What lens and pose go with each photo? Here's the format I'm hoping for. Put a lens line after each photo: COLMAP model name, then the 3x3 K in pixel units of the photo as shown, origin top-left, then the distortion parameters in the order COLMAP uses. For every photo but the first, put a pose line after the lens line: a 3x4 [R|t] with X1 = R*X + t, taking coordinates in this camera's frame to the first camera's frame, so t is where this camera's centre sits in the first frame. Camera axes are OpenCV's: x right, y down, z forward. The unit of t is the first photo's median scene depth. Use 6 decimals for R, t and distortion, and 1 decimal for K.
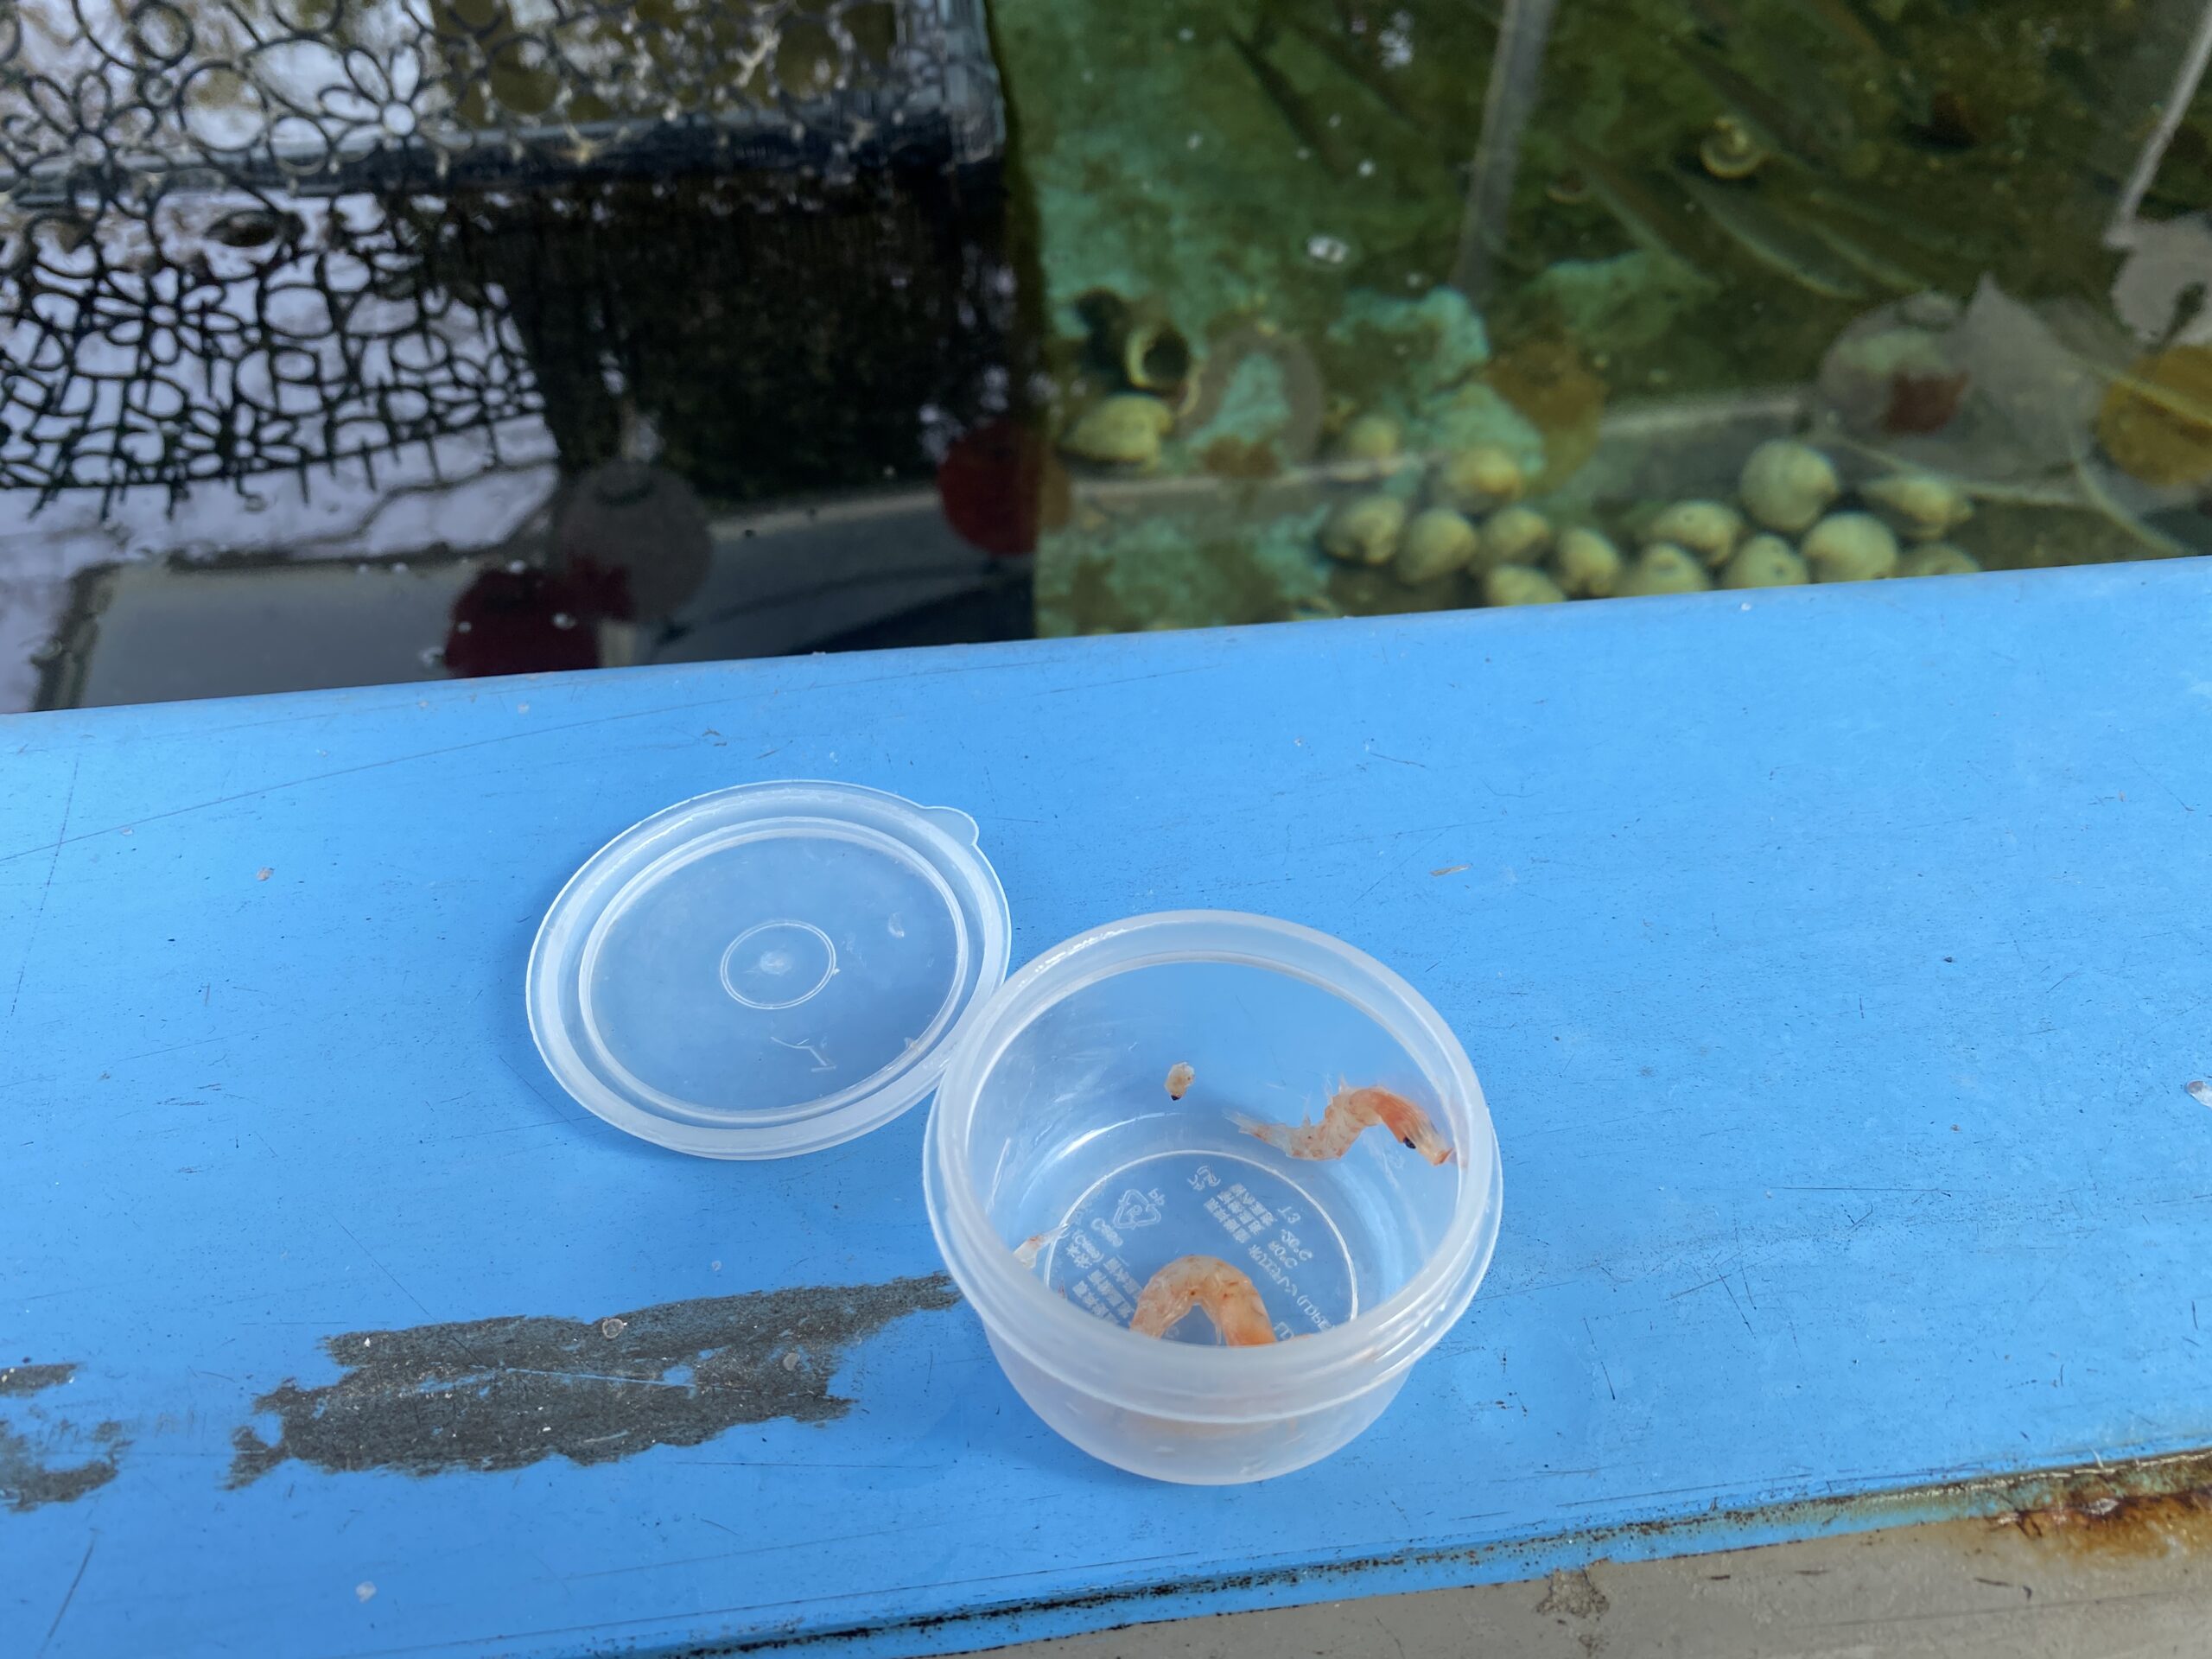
lens RADIAL K [[1895.0, 0, 1121.1], [0, 1895.0, 821.6], [0, 0, 1]] dist [-0.027085, 0.008611]
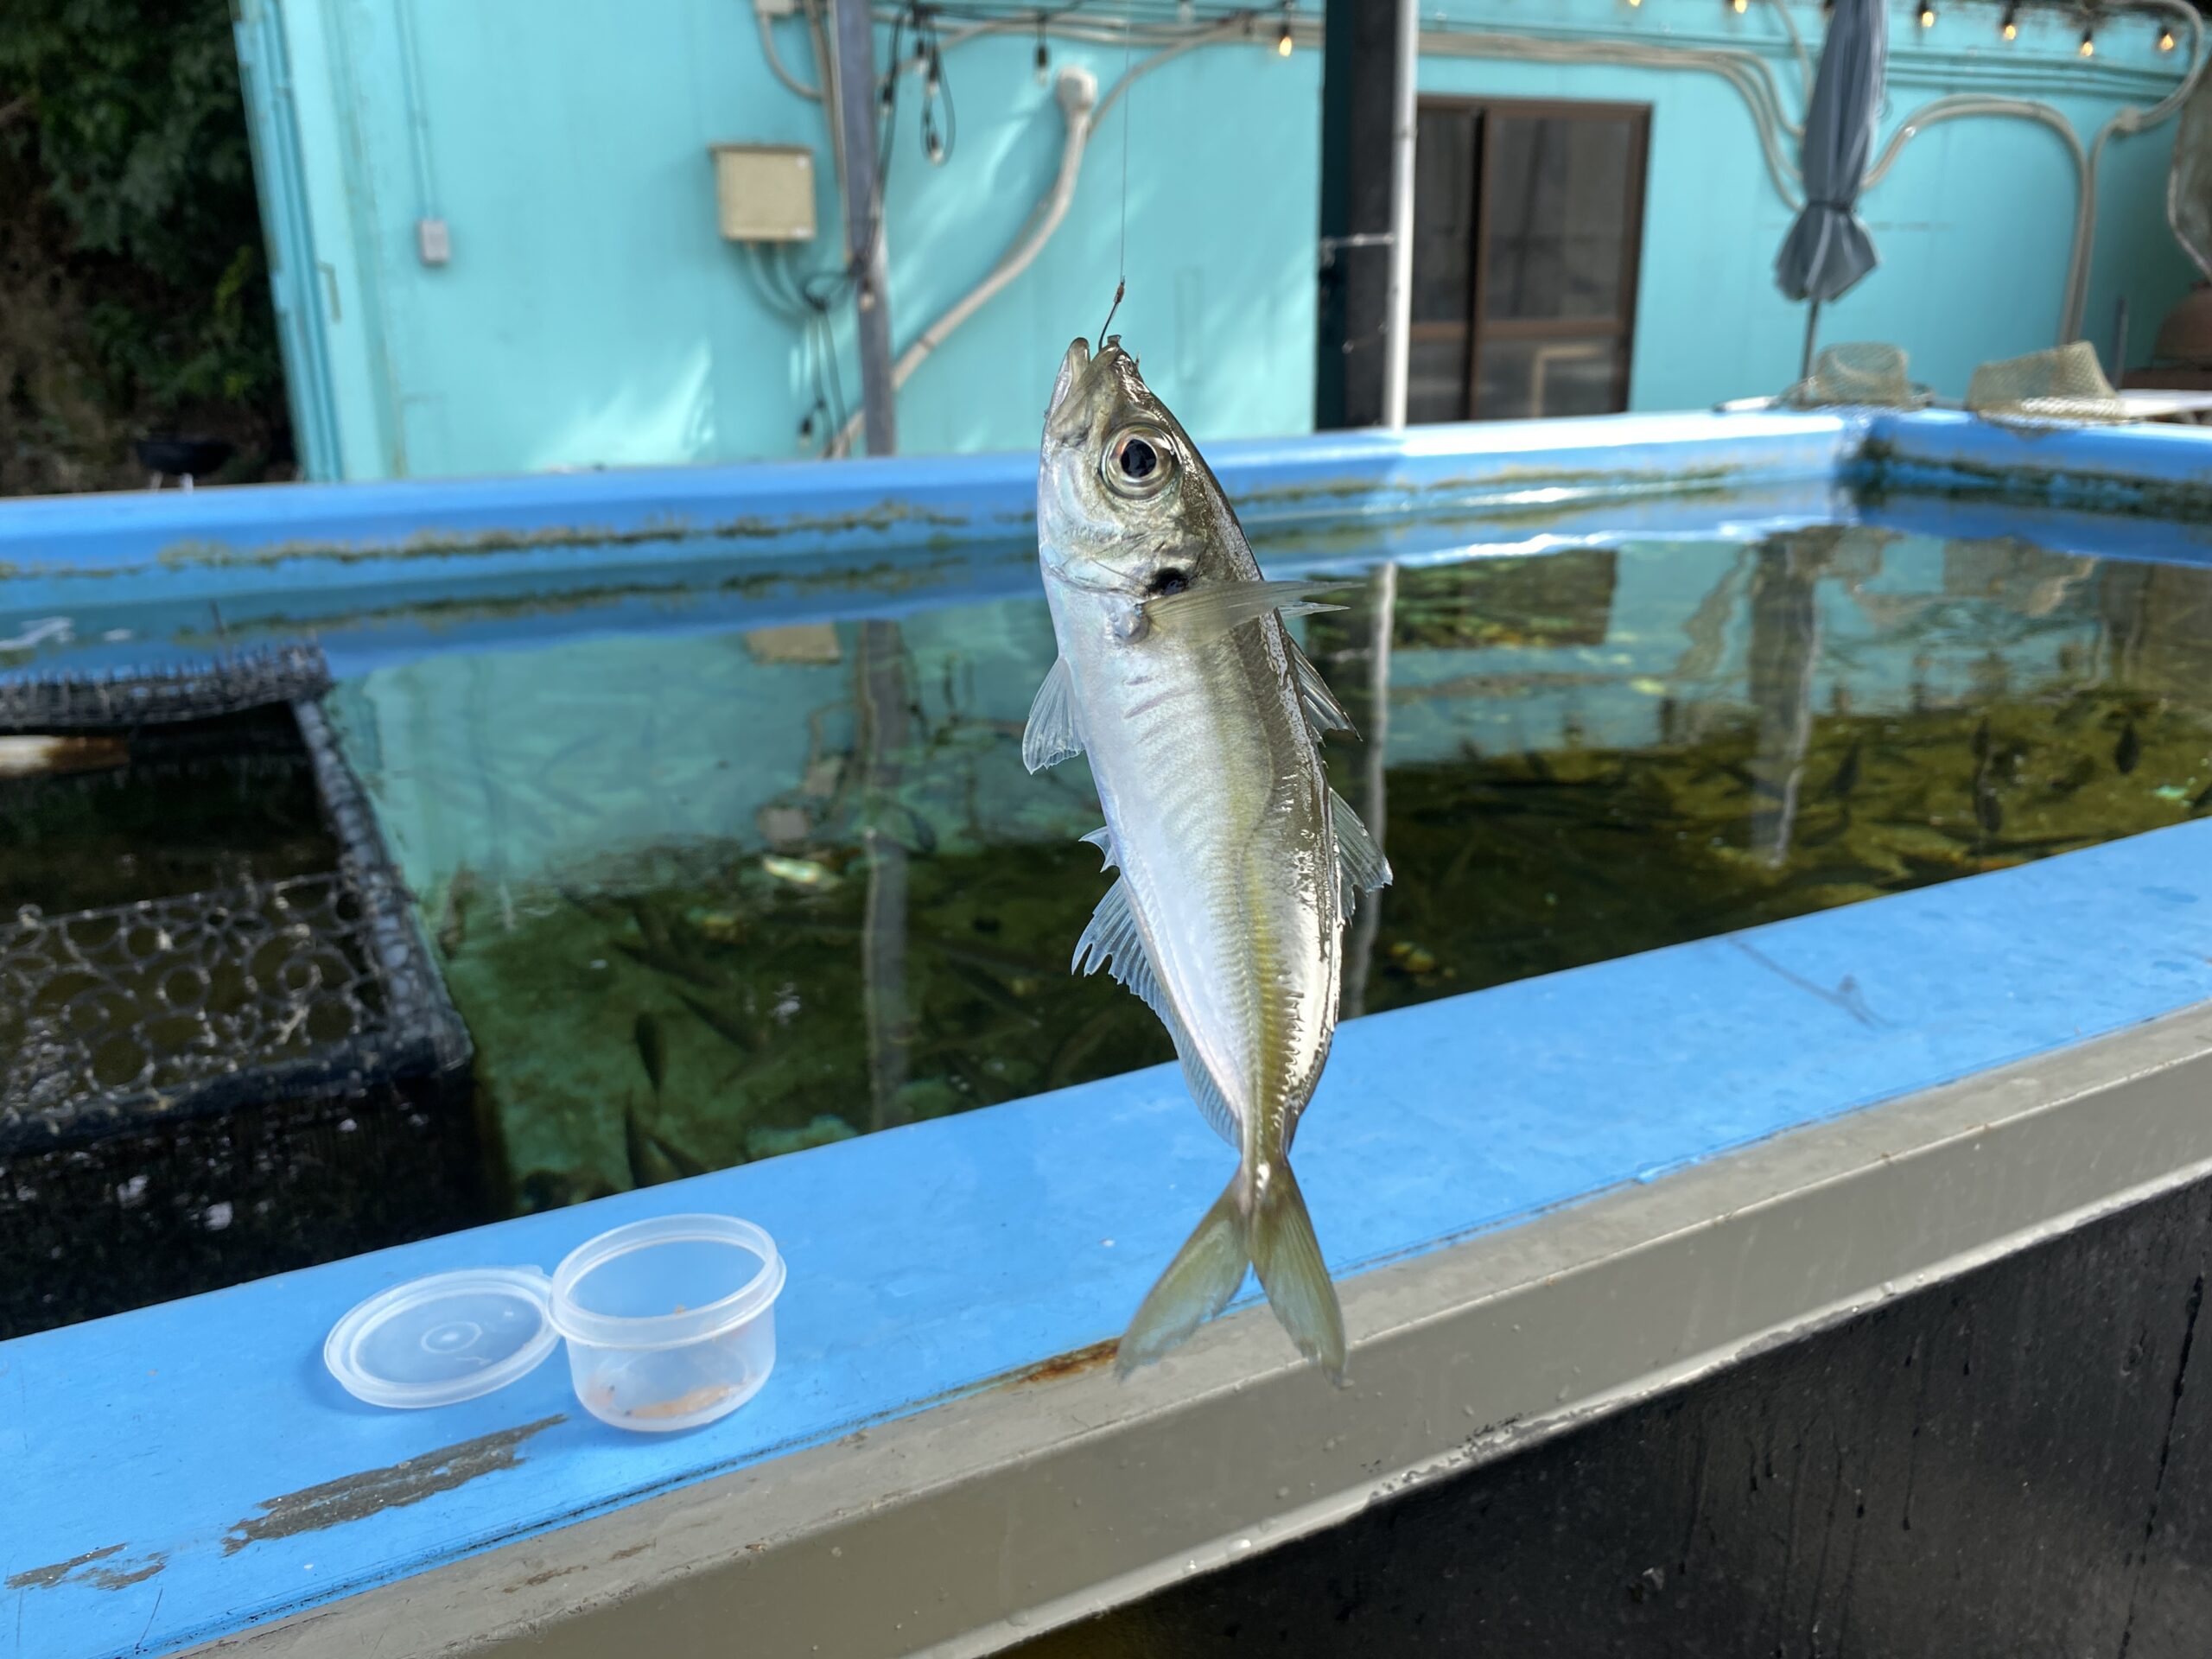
lens RADIAL K [[1664.8, 0, 1093.4], [0, 1664.8, 837.9], [0, 0, 1]] dist [0.000360, -0.011916]
pose [[0.933836, -0.122923, 0.335917, -0.025316], [0.266647, 0.865192, -0.424667, 0.199168], [-0.238431, 0.486140, 0.840725, -0.337851]]
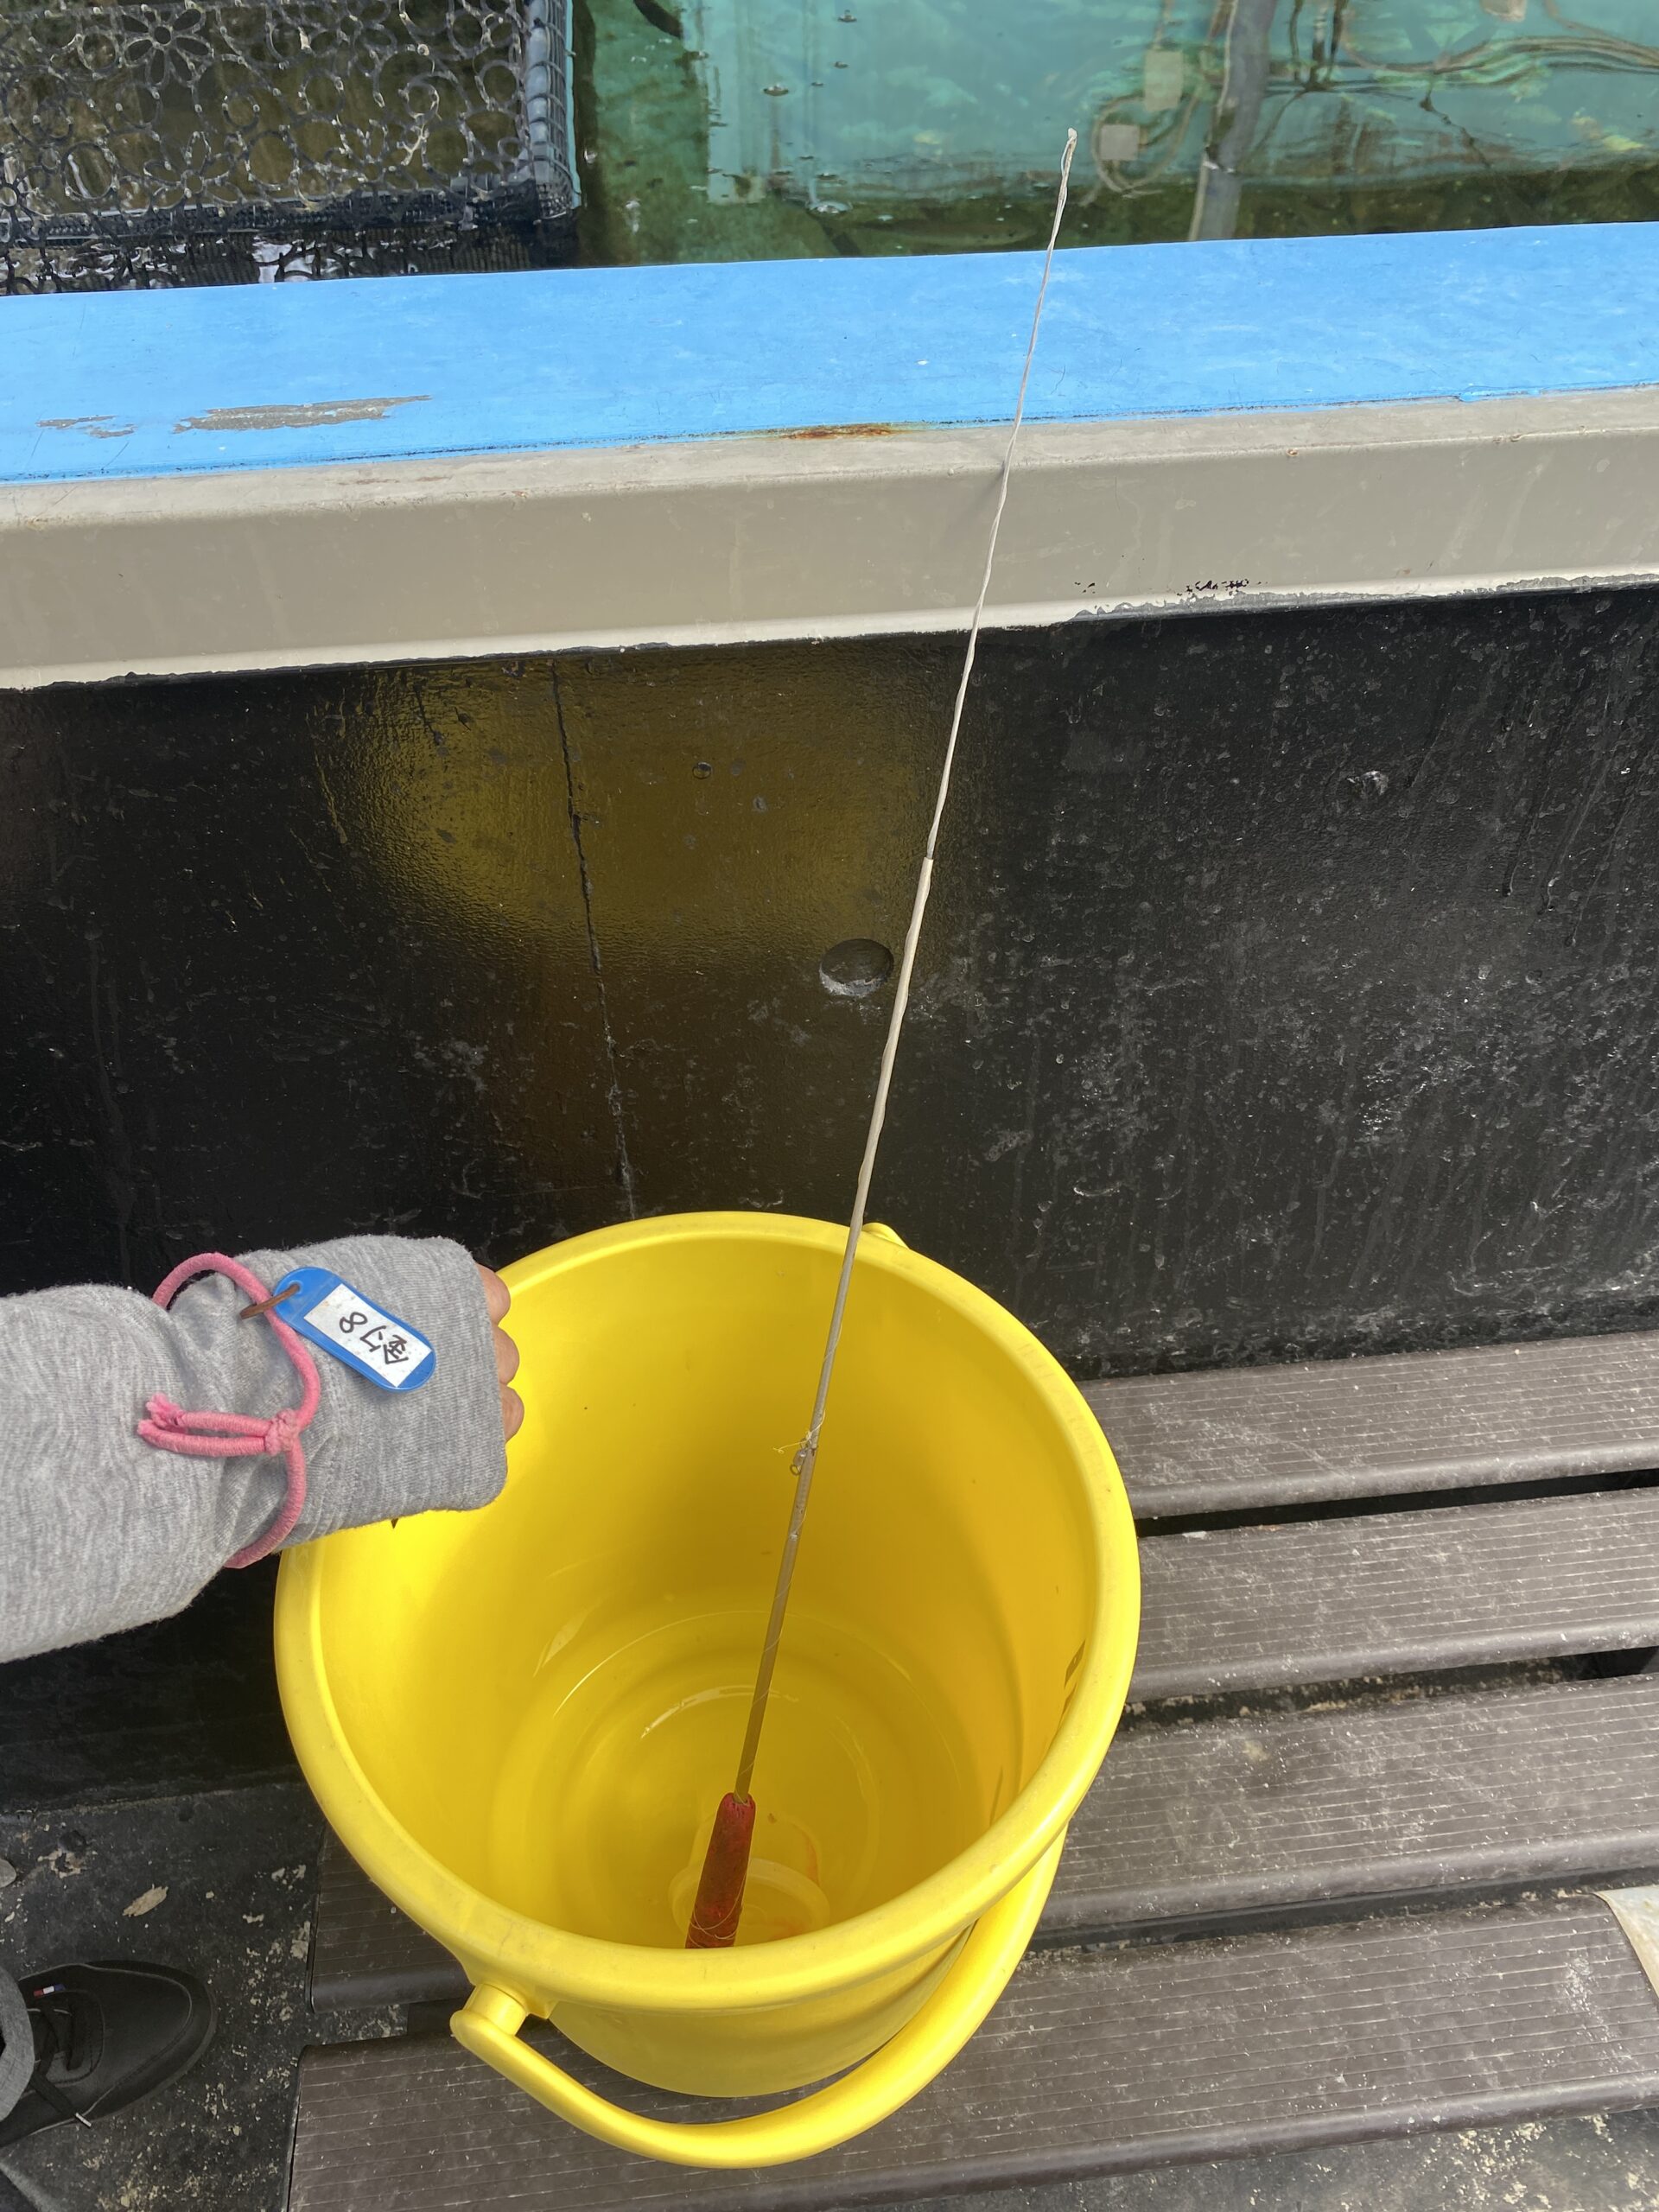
lens RADIAL K [[1664.8, 0, 827.2], [0, 1664.8, 1018.0], [0, 0, 1]] dist [0.000360, -0.011916]
pose [[0.999859, -0.013307, 0.010232, 0.138245], [0.013334, 0.999908, -0.002589, 0.357011], [-0.010196, 0.002725, 0.999944, -0.439087]]
